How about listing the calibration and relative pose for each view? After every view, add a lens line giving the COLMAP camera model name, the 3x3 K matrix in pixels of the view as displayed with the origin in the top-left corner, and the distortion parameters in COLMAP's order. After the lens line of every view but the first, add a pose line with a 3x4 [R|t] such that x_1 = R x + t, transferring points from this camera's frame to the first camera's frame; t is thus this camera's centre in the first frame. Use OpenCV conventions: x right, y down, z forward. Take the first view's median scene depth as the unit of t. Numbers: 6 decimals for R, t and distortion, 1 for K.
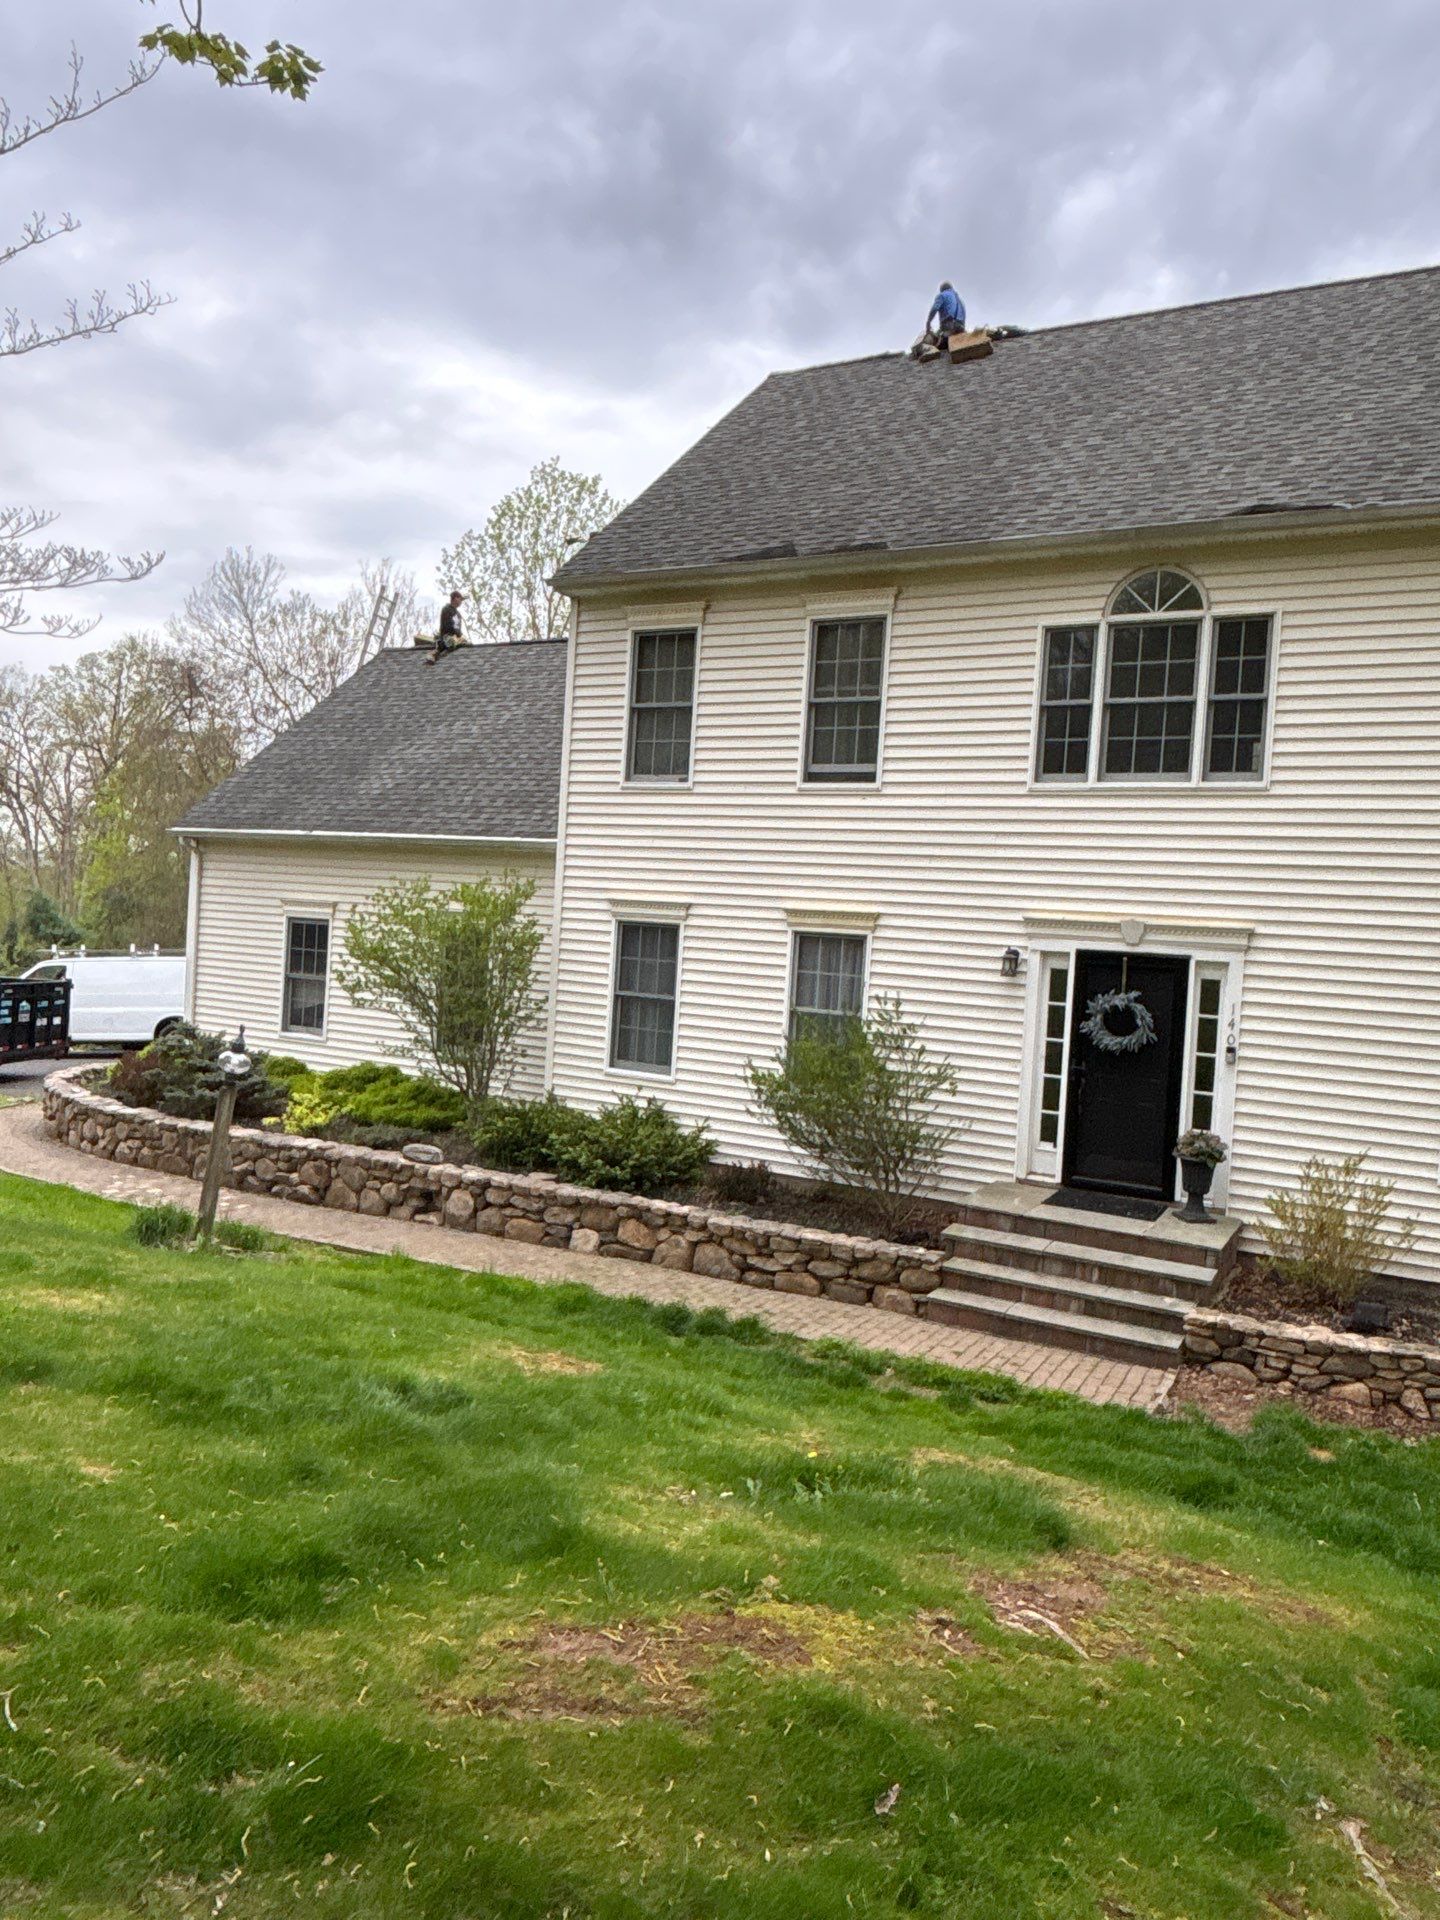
lens RADIAL K [[1384.7, 0, 670.7], [0, 1384.7, 939.9], [0, 0, 1]] dist [0.065931, -0.146839]
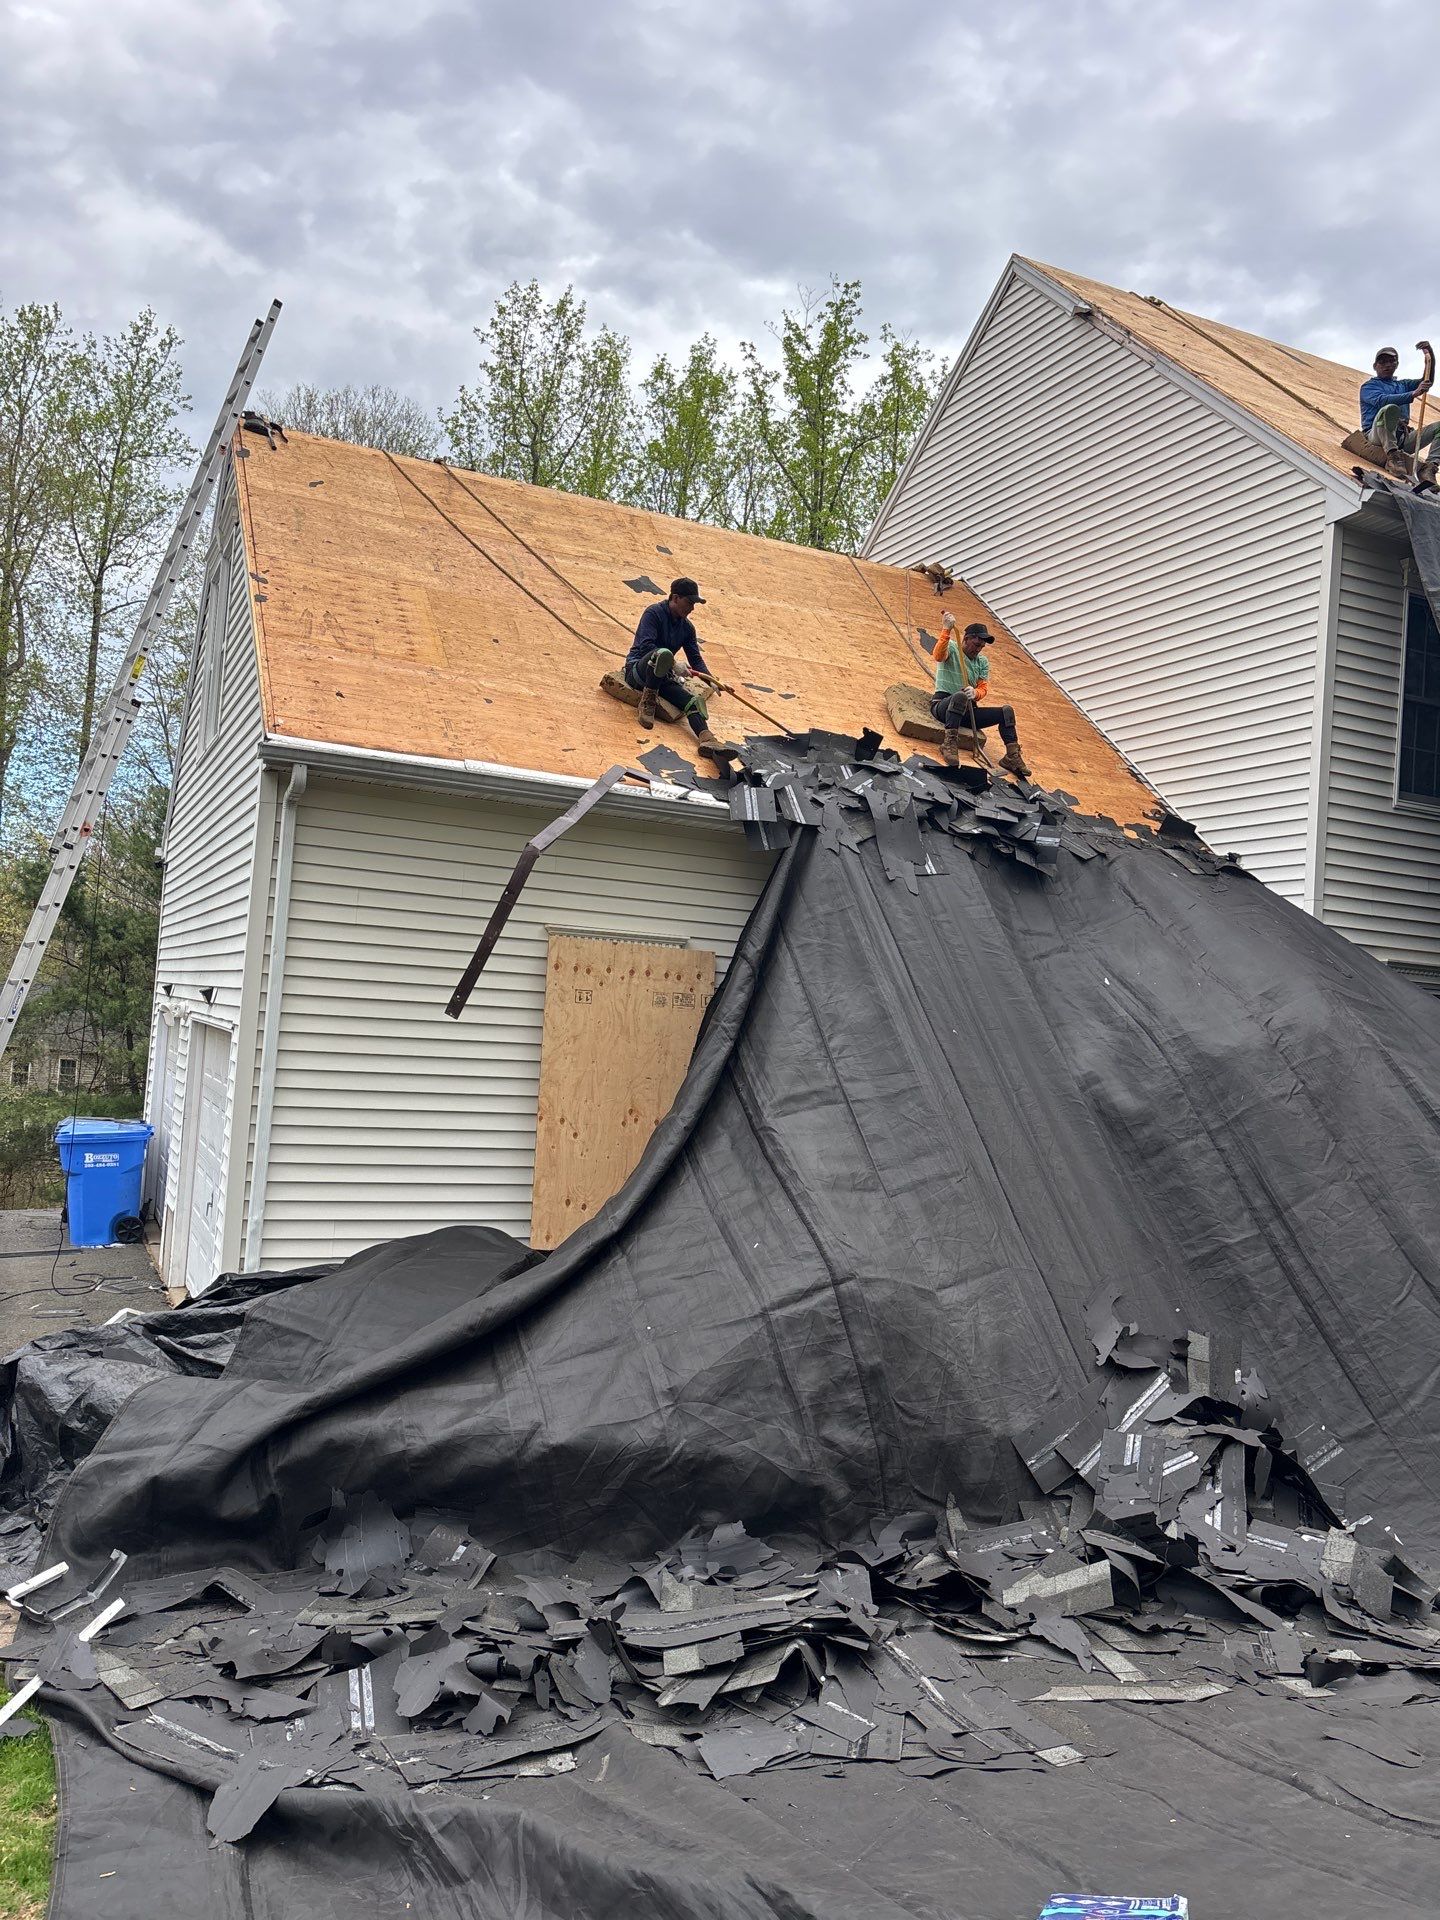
lens RADIAL K [[1486.1, 0, 713.5], [0, 1486.1, 960.8], [0, 0, 1]] dist [-0.060762, 0.237725]
pose [[0.551331, 0.016755, 0.834118, -1.034270], [-0.014548, 0.999839, -0.010467, -0.020037], [-0.834160, -0.006364, 0.551486, 1.033225]]
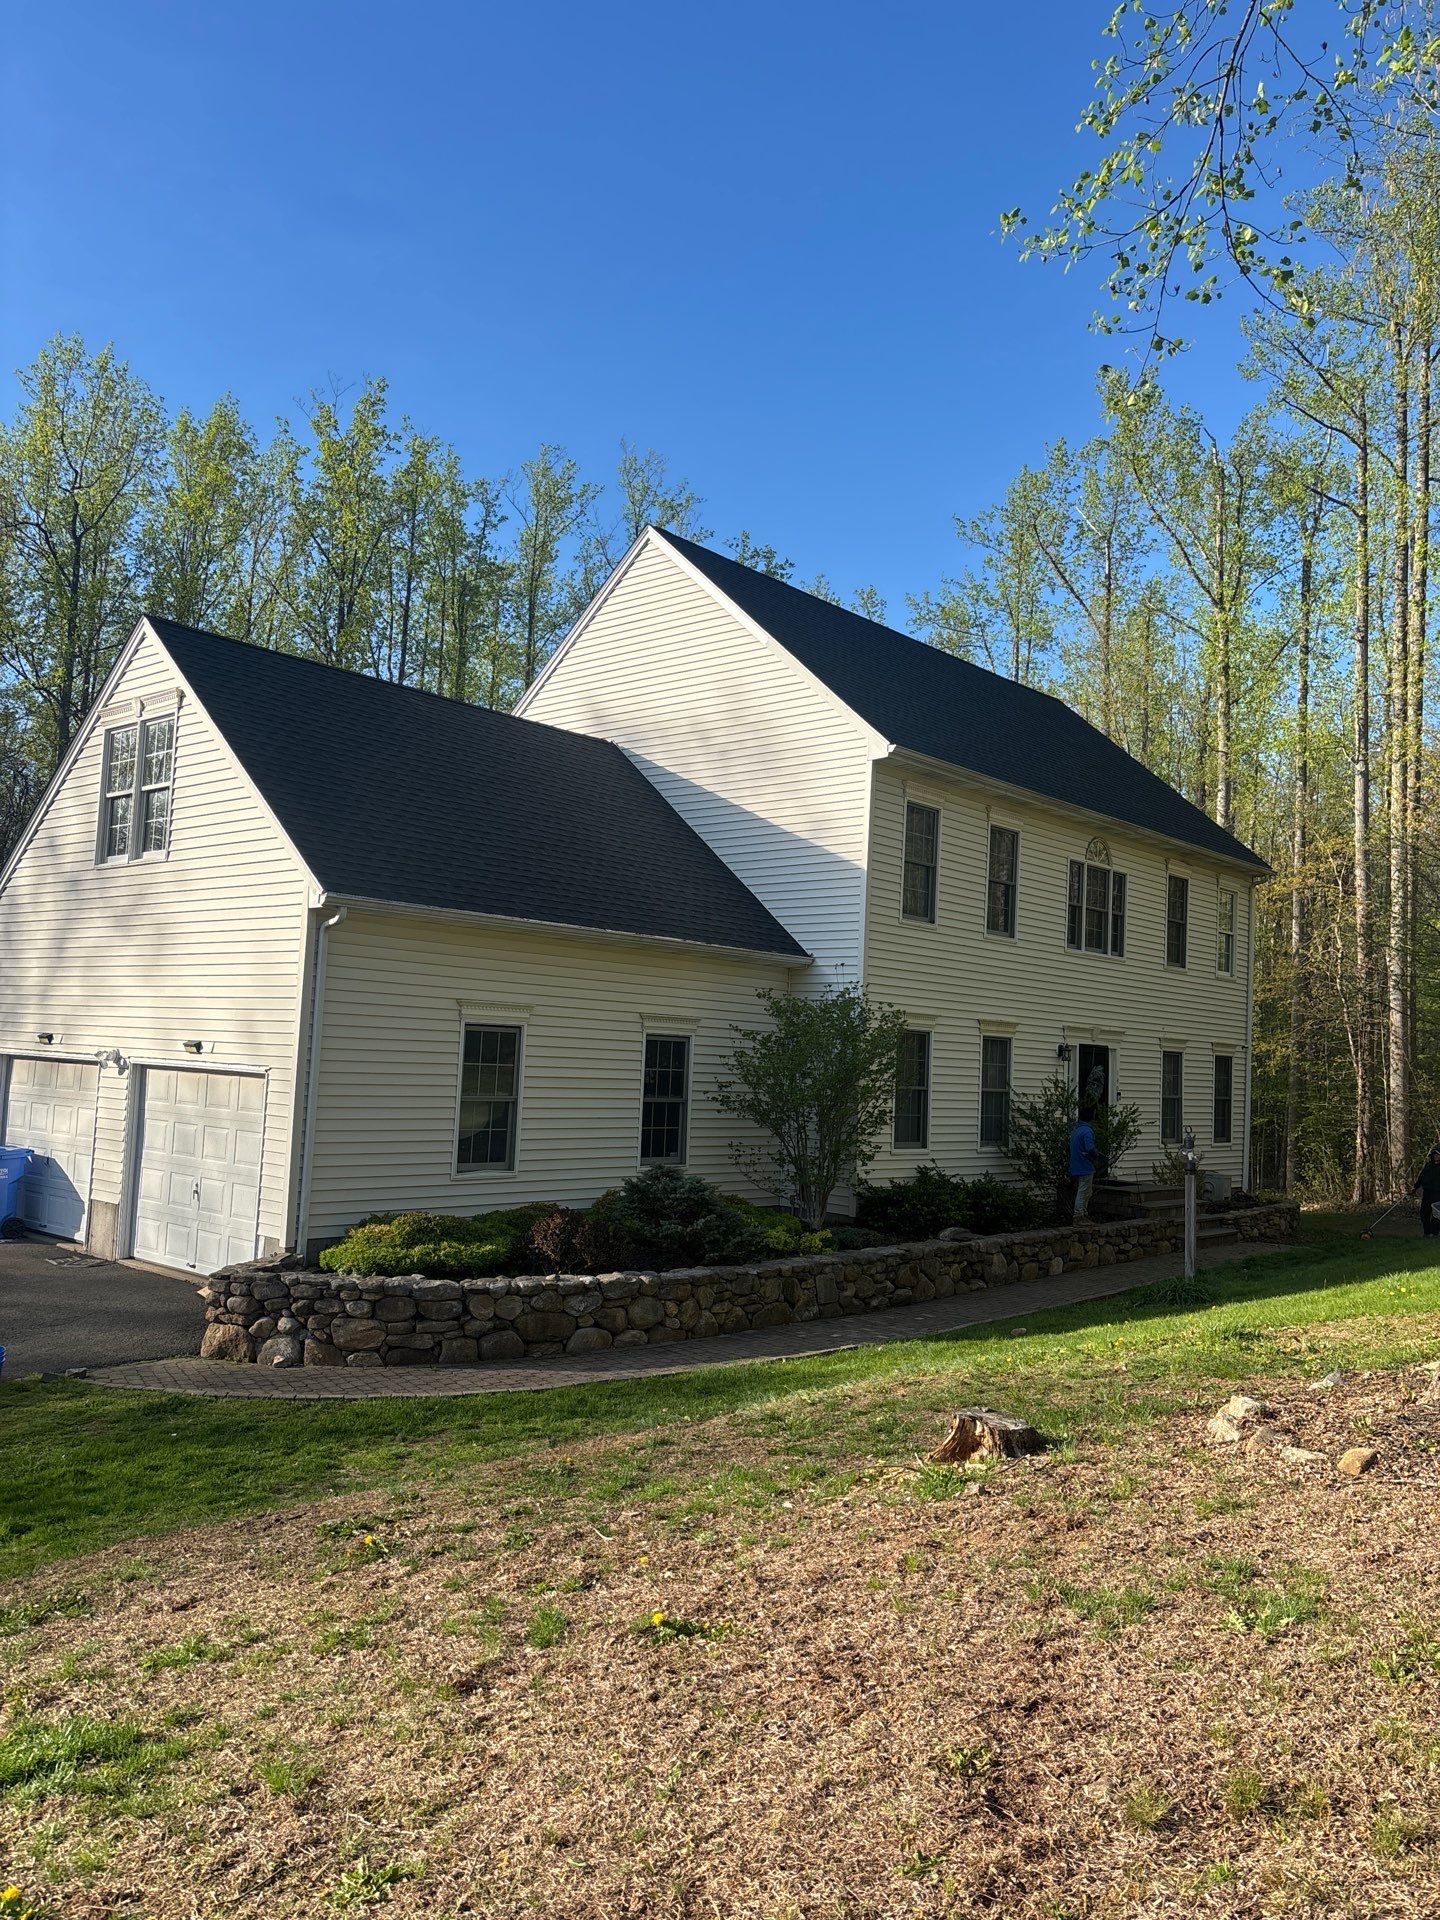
lens RADIAL K [[1464.0, 0, 719.0], [0, 1464.0, 962.2], [0, 0, 1]] dist [0.063044, -0.056617]
pose [[0.182629, 0.019470, 0.982989, -1.616806], [-0.010439, 0.999786, -0.017863, -0.058313], [-0.983126, -0.007000, 0.182793, 1.093879]]
